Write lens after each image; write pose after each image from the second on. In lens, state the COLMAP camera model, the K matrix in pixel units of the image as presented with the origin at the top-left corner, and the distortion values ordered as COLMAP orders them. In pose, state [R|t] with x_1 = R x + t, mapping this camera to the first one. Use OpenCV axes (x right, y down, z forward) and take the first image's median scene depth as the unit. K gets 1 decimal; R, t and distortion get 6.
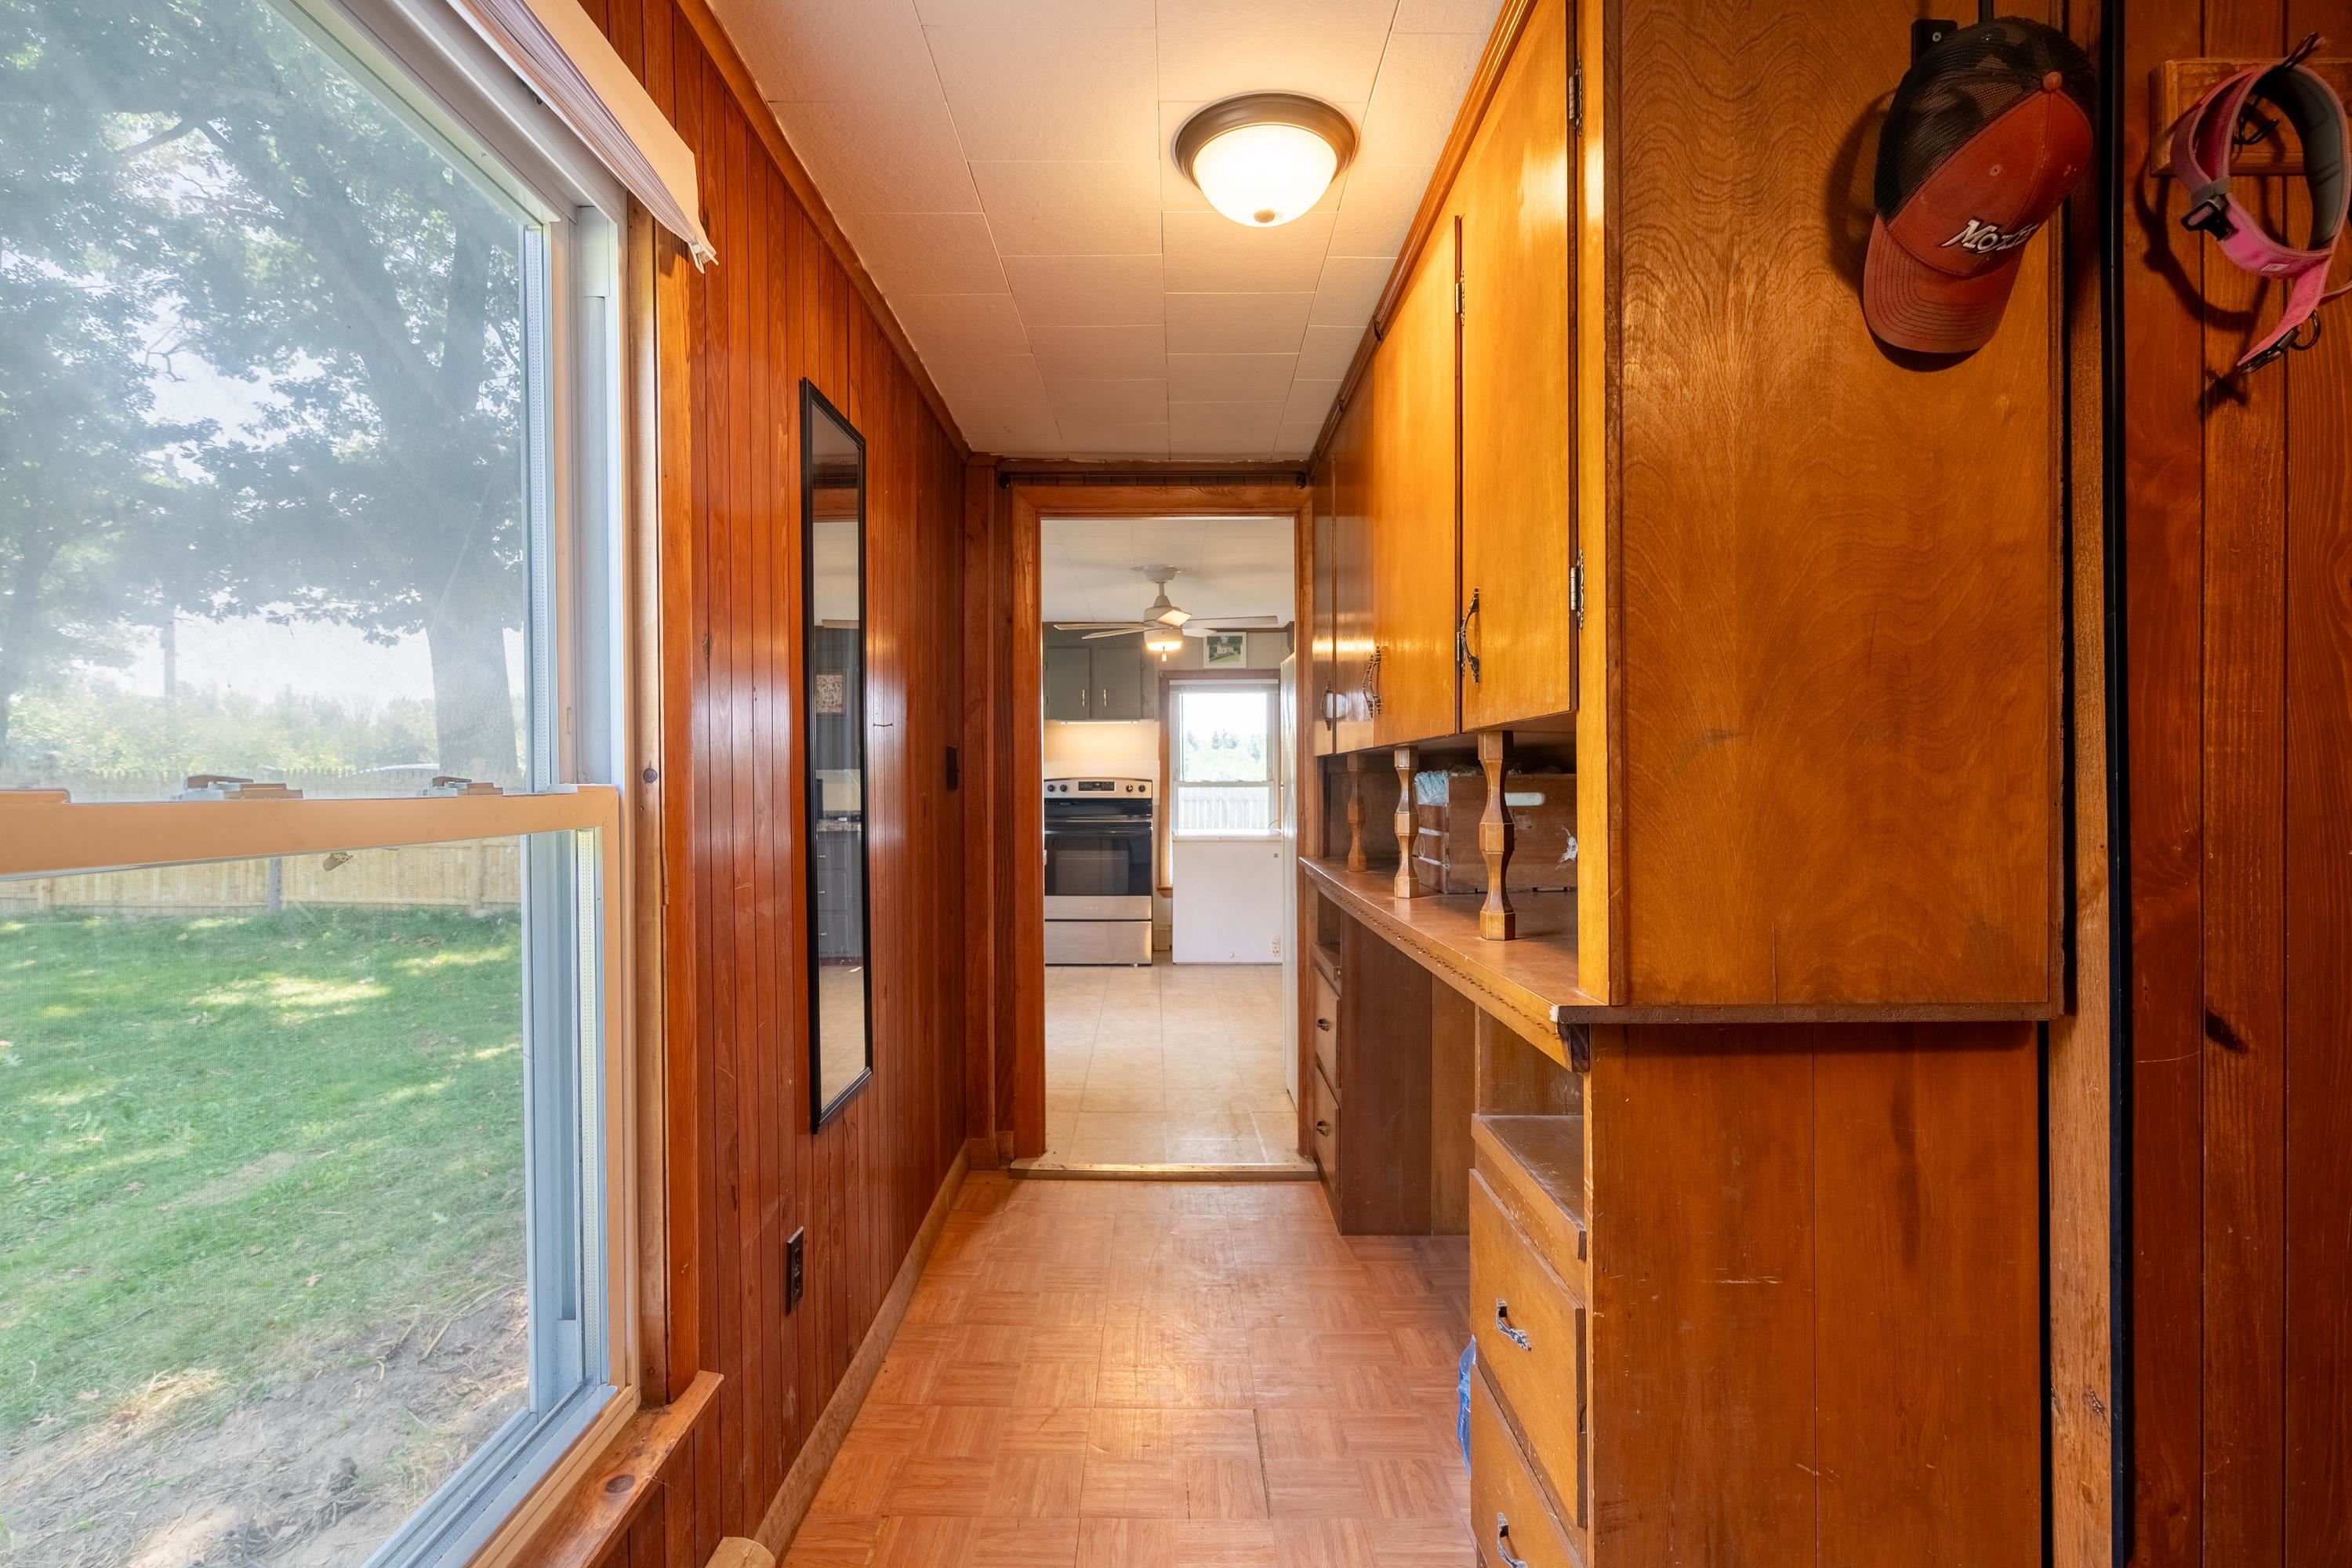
lens RADIAL K [[1081.9, 0, 1171.3], [0, 1081.9, 786.7], [0, 0, 1]] dist [-0.001615, 0.000436]
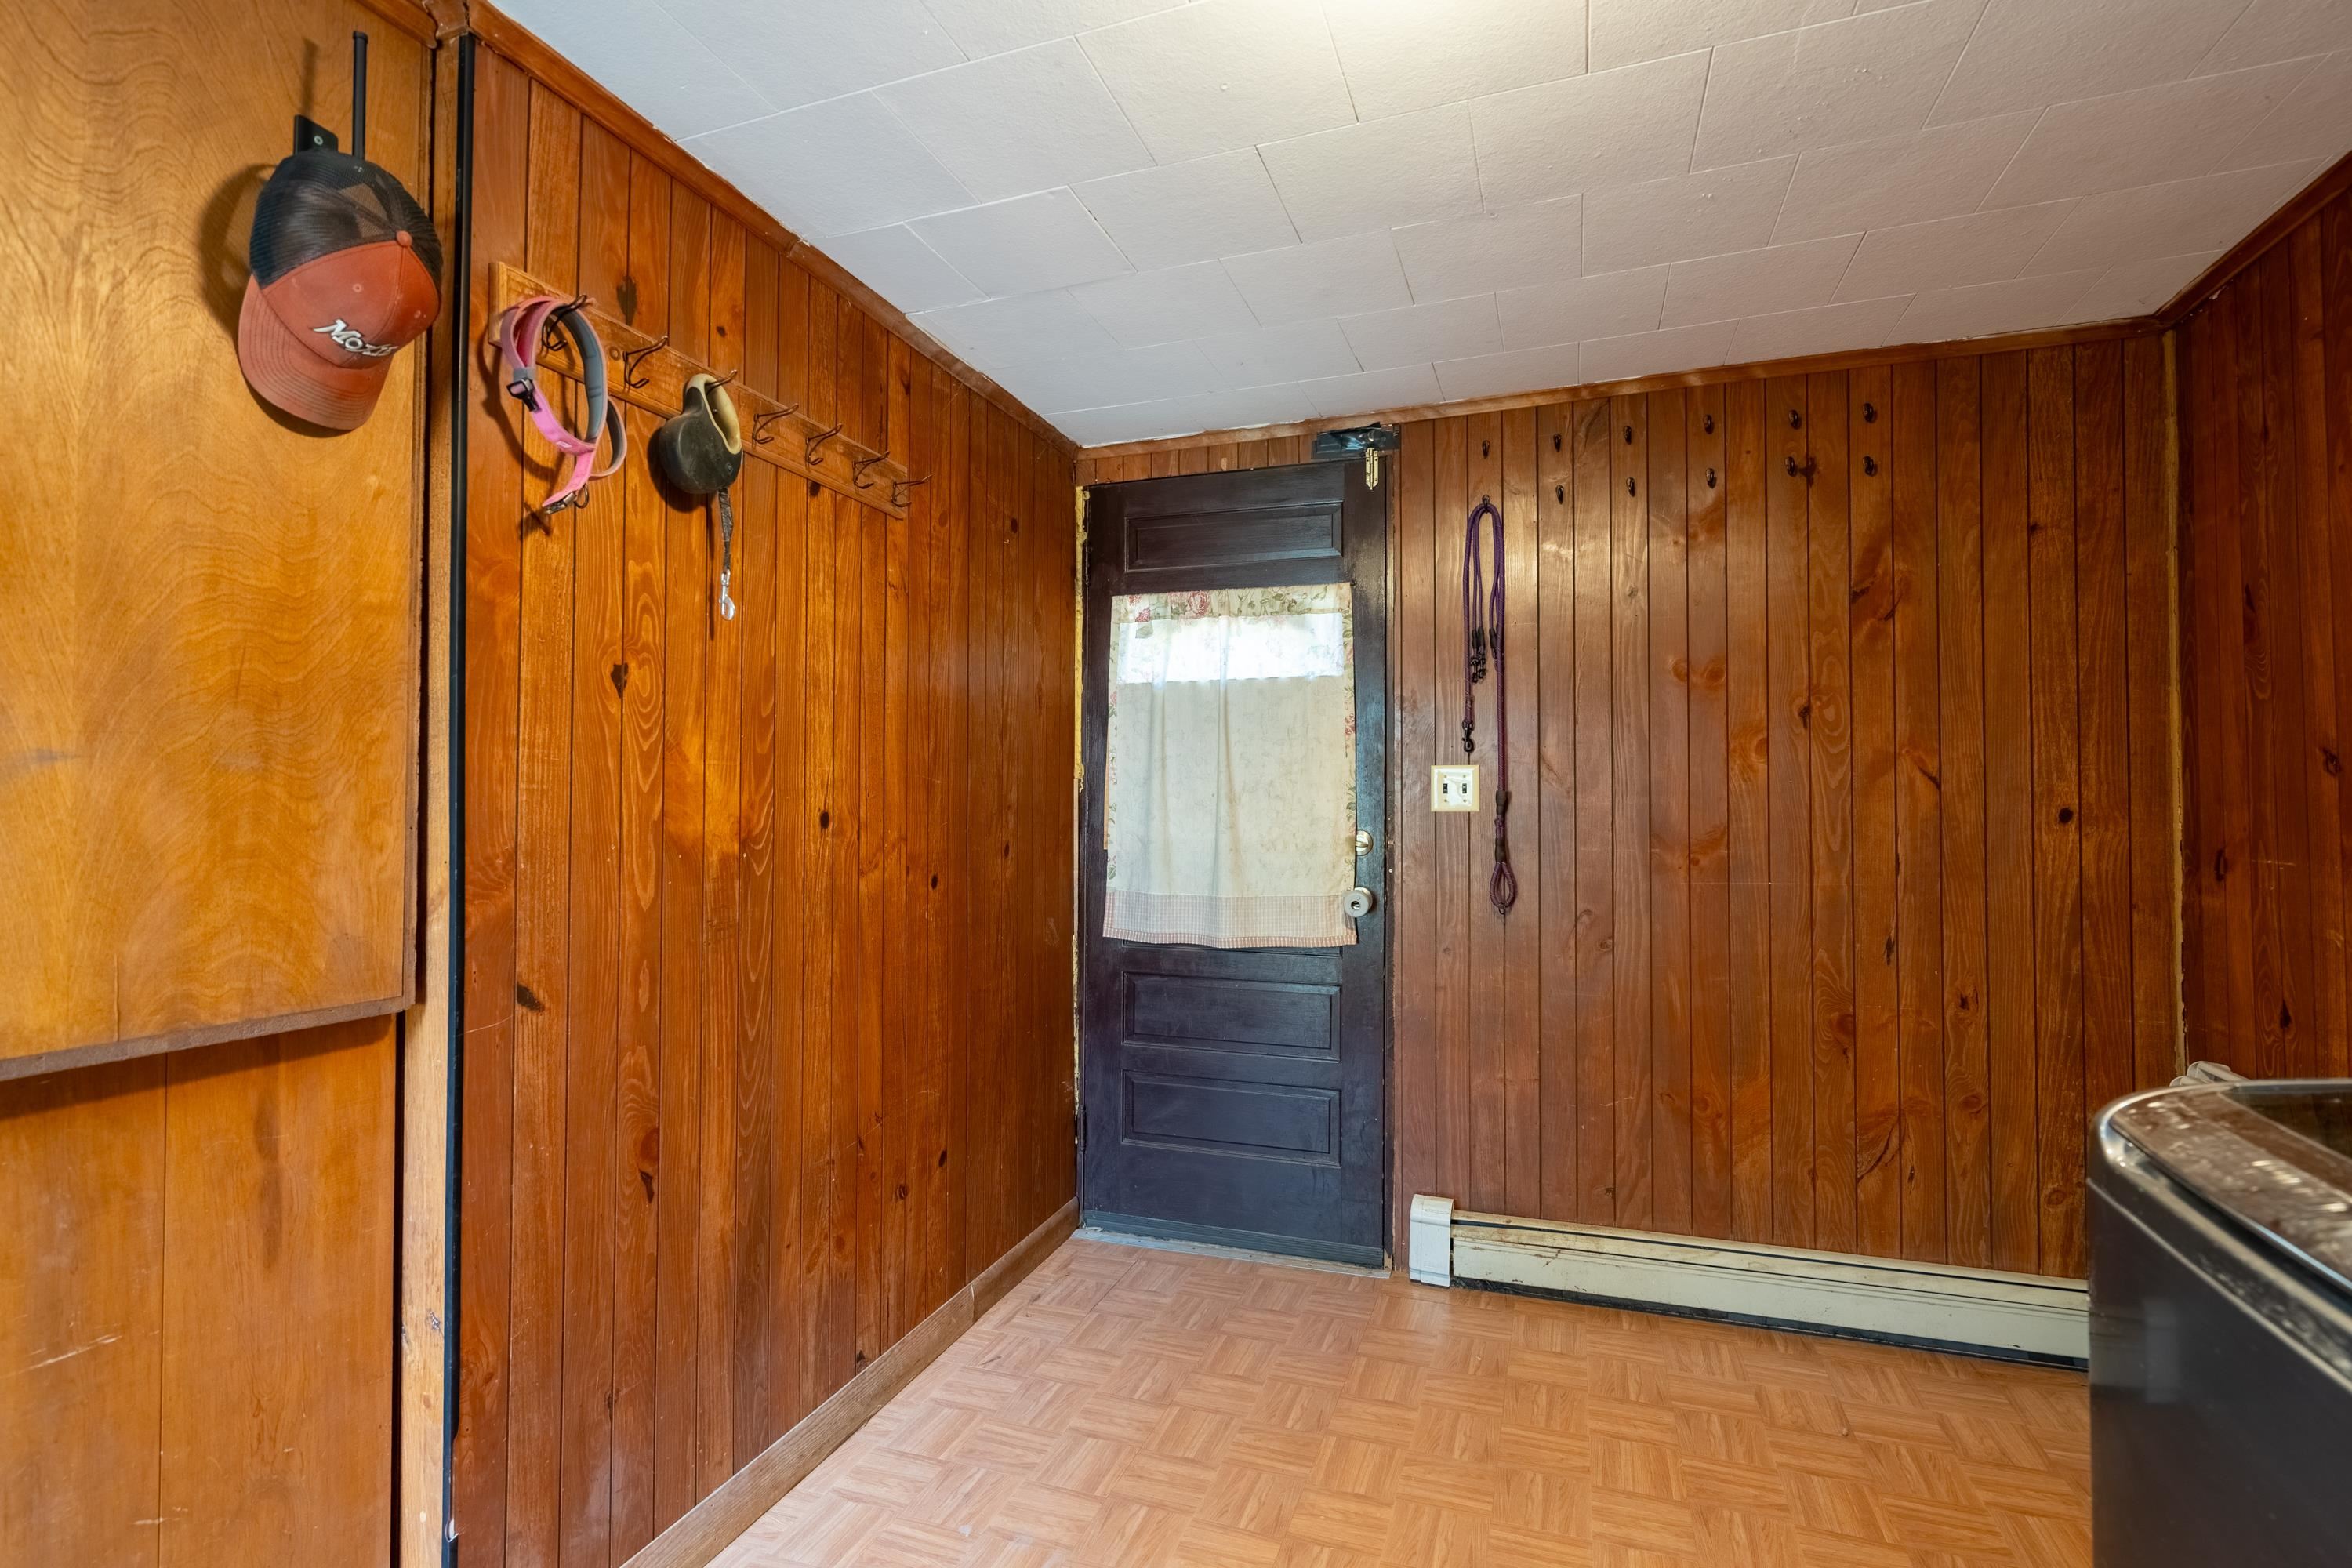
lens RADIAL K [[1081.9, 0, 1129.9], [0, 1081.9, 787.6], [0, 0, 1]] dist [-0.001615, 0.000436]
pose [[0.348106, 0.025717, 0.937102, -0.027506], [-0.002381, 0.999645, -0.026549, 0.001100], [-0.937452, 0.007011, 0.348044, -0.166602]]
